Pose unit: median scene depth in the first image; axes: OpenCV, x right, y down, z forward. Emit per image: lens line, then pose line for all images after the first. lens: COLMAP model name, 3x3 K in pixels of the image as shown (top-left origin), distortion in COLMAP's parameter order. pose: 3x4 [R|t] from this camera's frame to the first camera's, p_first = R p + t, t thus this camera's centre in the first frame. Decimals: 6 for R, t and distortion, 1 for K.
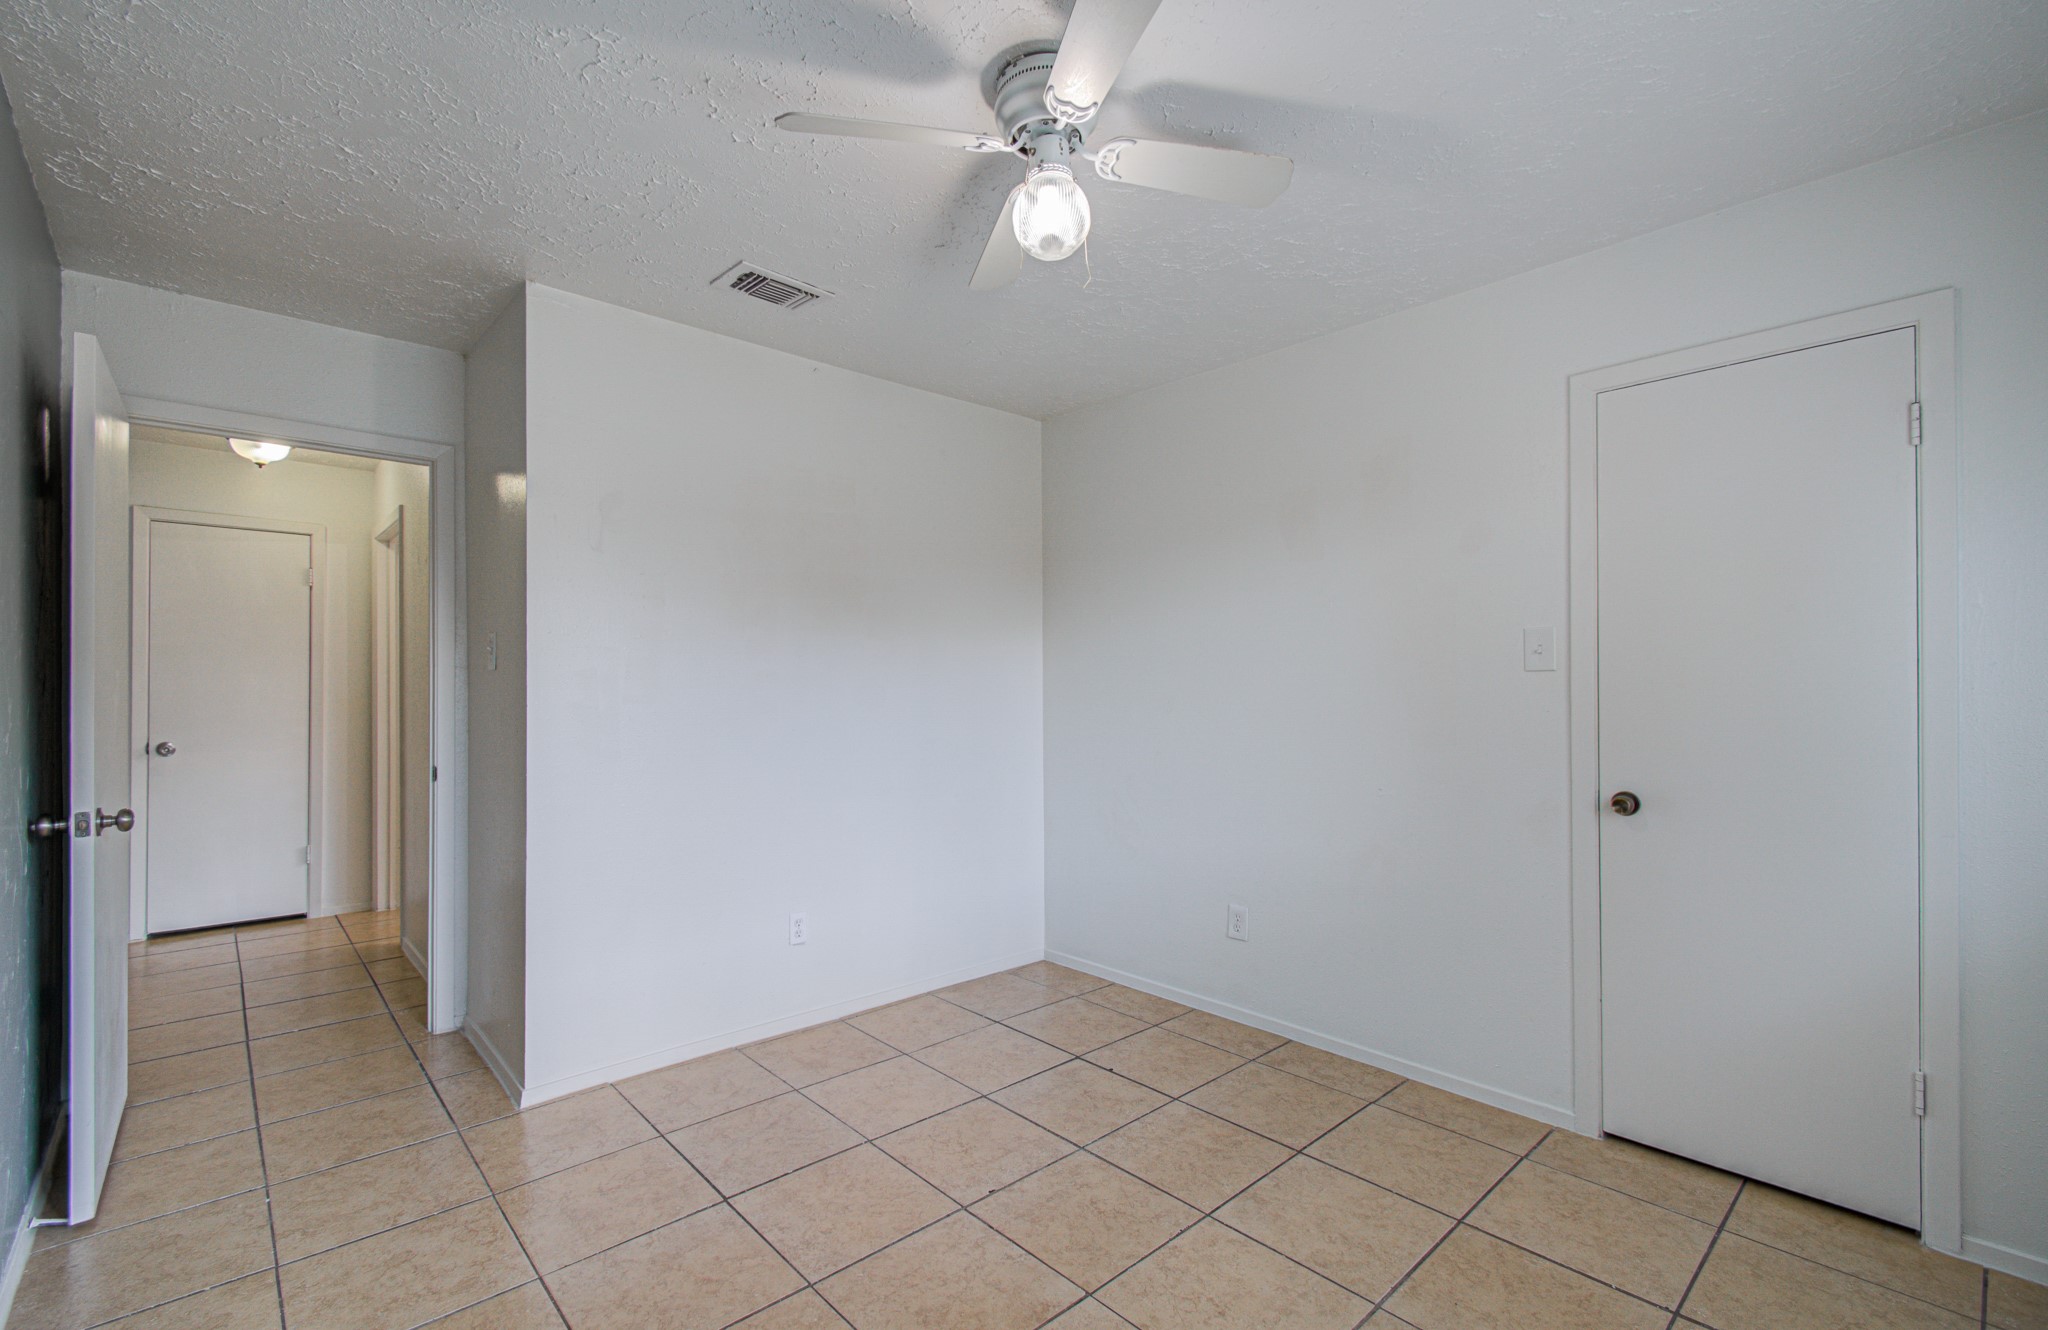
lens RADIAL K [[878.0, 0, 1017.7], [0, 878.0, 700.3], [0, 0, 1]] dist [-0.011462, -0.000413]
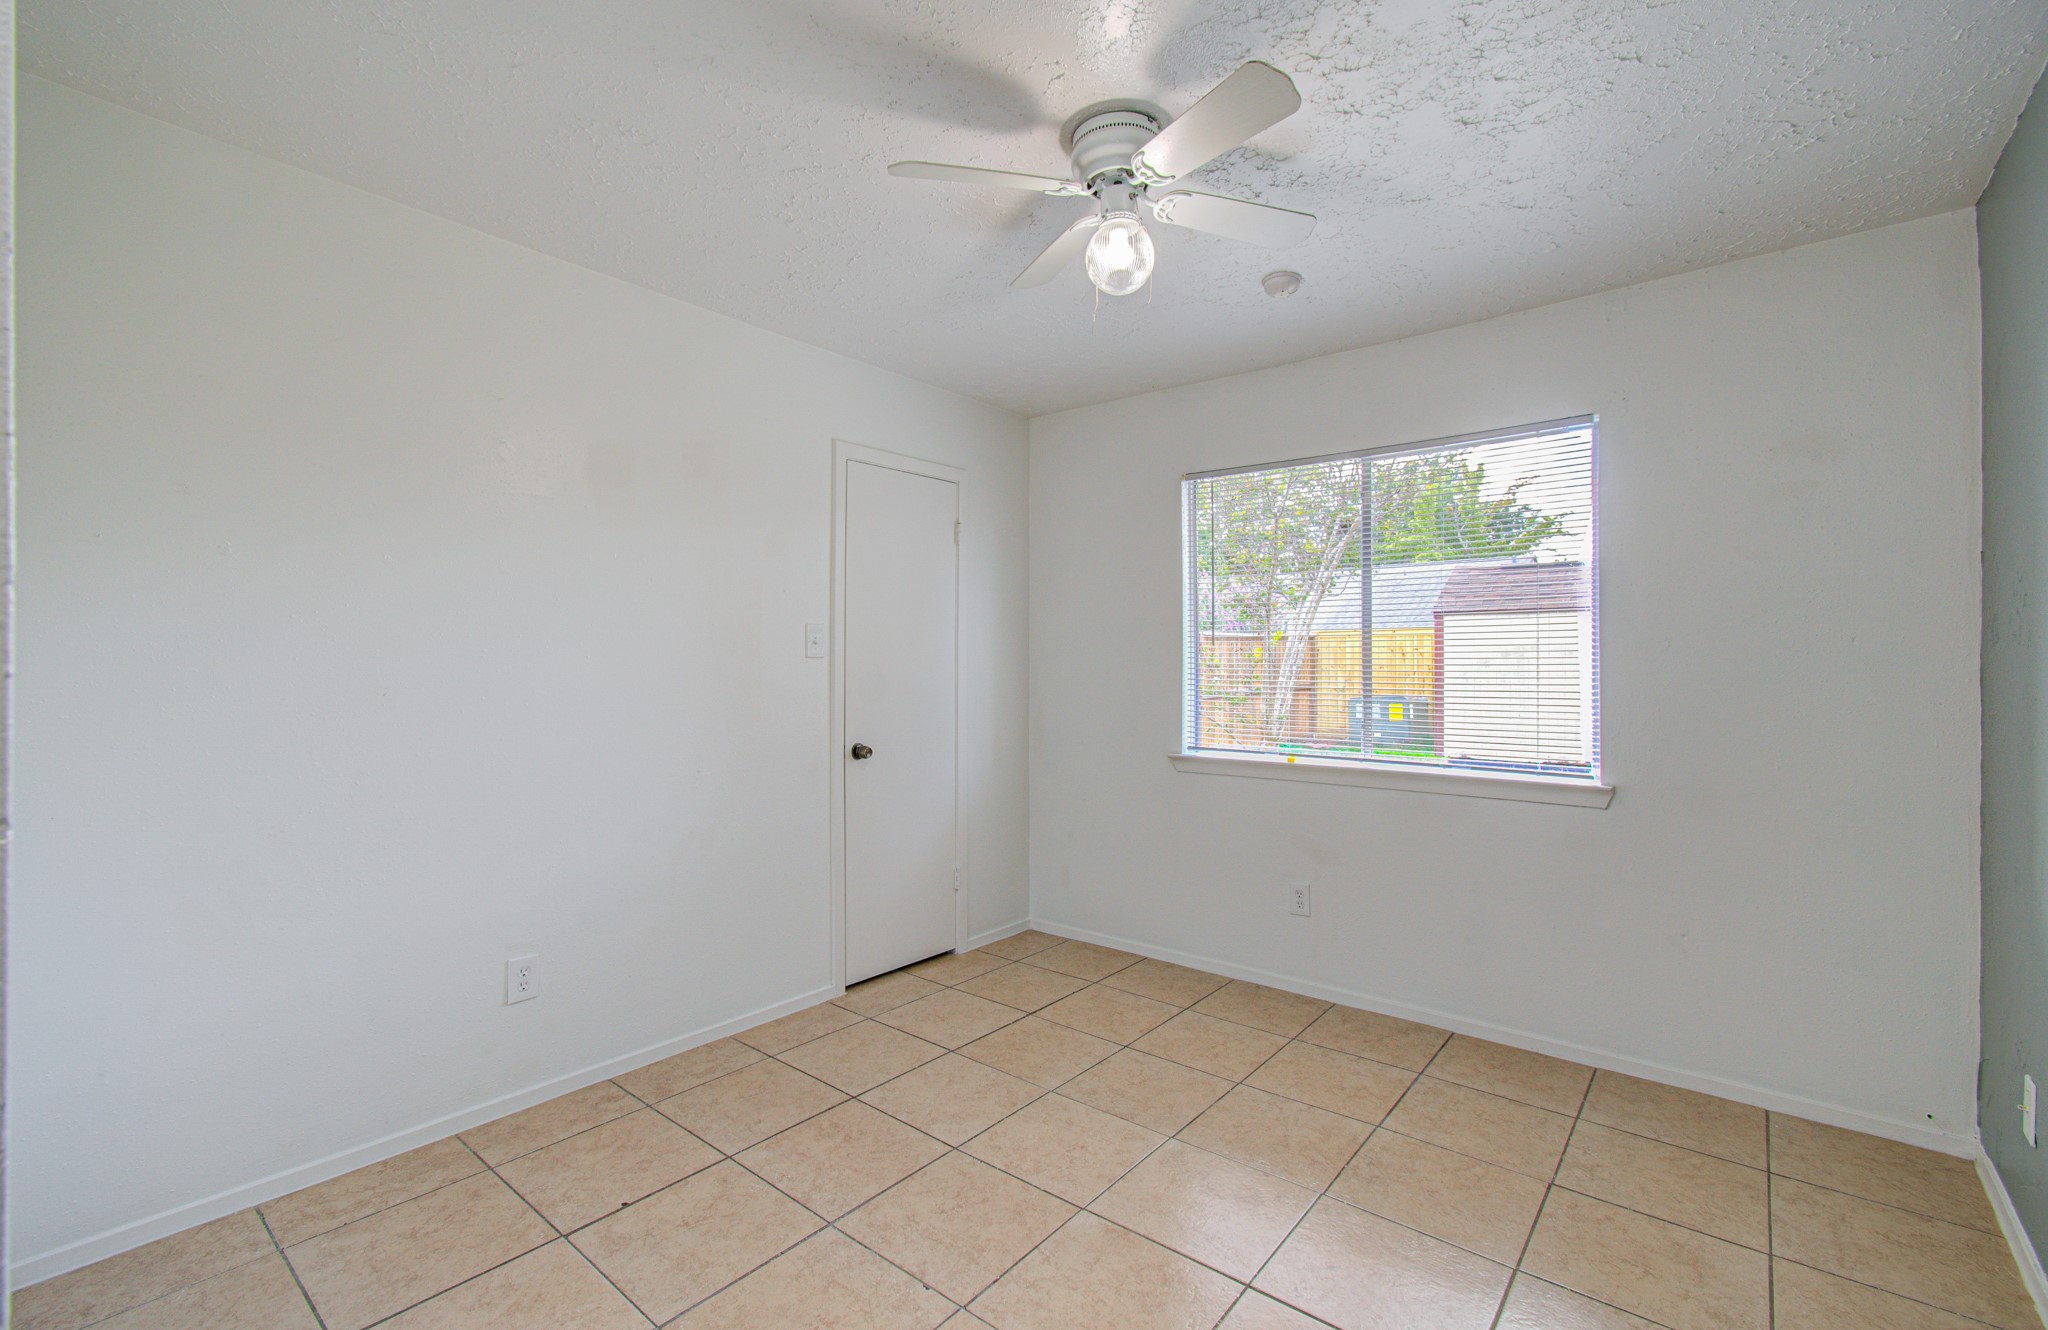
lens RADIAL K [[887.9, 0, 1014.7], [0, 887.9, 686.5], [0, 0, 1]] dist [0.000008, -0.000225]
pose [[-0.150949, -0.019101, 0.988357, -0.768718], [0.007699, 0.999760, 0.020498, -0.015862], [-0.988512, 0.010704, -0.150766, 0.935795]]
